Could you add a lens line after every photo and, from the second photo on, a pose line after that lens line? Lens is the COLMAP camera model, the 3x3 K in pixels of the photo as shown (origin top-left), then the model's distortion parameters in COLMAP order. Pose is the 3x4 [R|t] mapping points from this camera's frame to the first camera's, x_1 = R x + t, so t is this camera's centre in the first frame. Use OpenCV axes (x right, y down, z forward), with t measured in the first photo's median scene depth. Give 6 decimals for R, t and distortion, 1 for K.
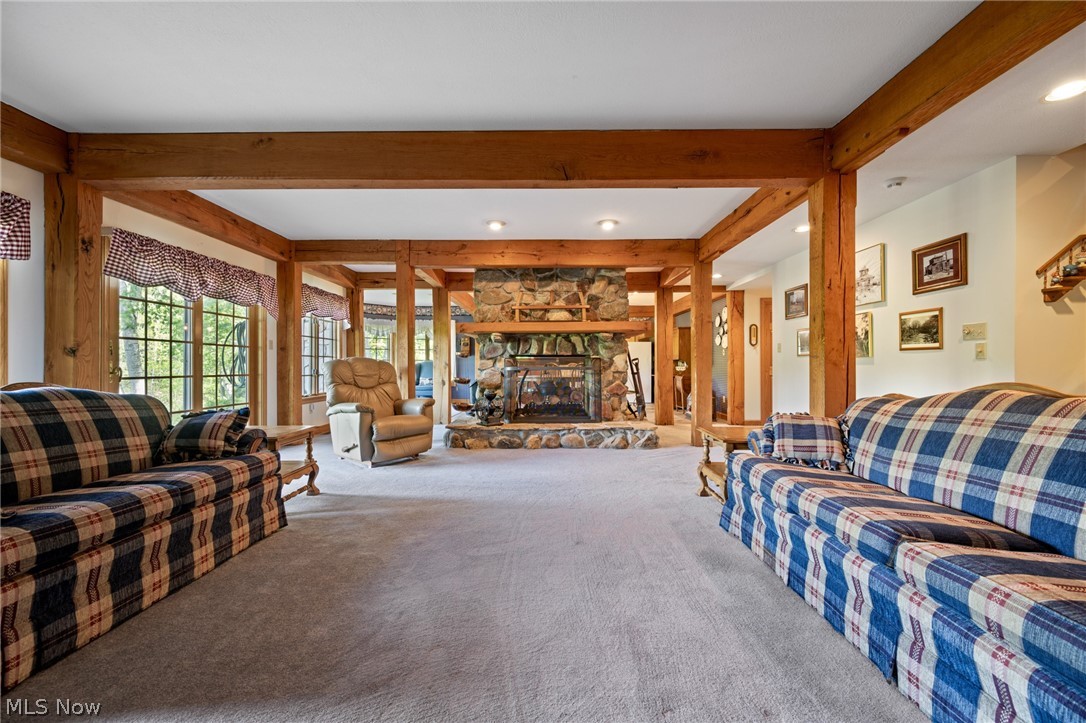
lens RADIAL K [[426.8, 0, 544.3], [0, 426.8, 363.8], [0, 0, 1]] dist [-0.001414, -0.000066]
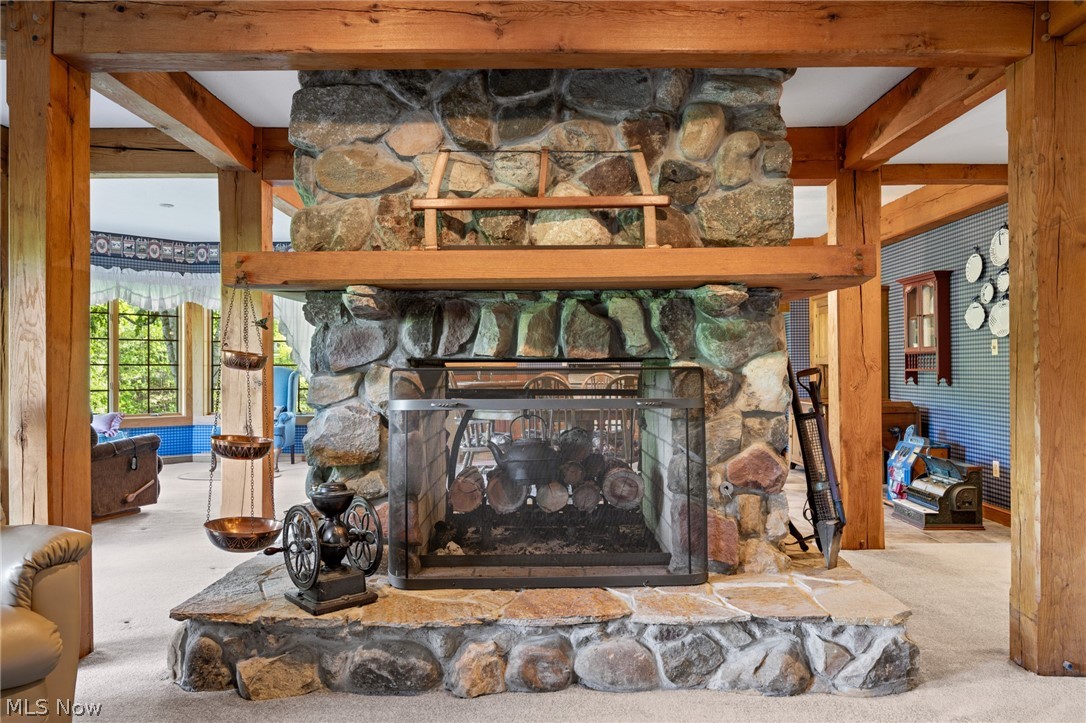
lens RADIAL K [[719.4, 0, 544.8], [0, 719.4, 361.0], [0, 0, 1]] dist [-0.046997, -0.001542]
pose [[0.999995, -0.001878, 0.002438, 0.016305], [0.001890, 0.999986, -0.004854, -0.016562], [-0.002428, 0.004858, 0.999985, 0.484024]]
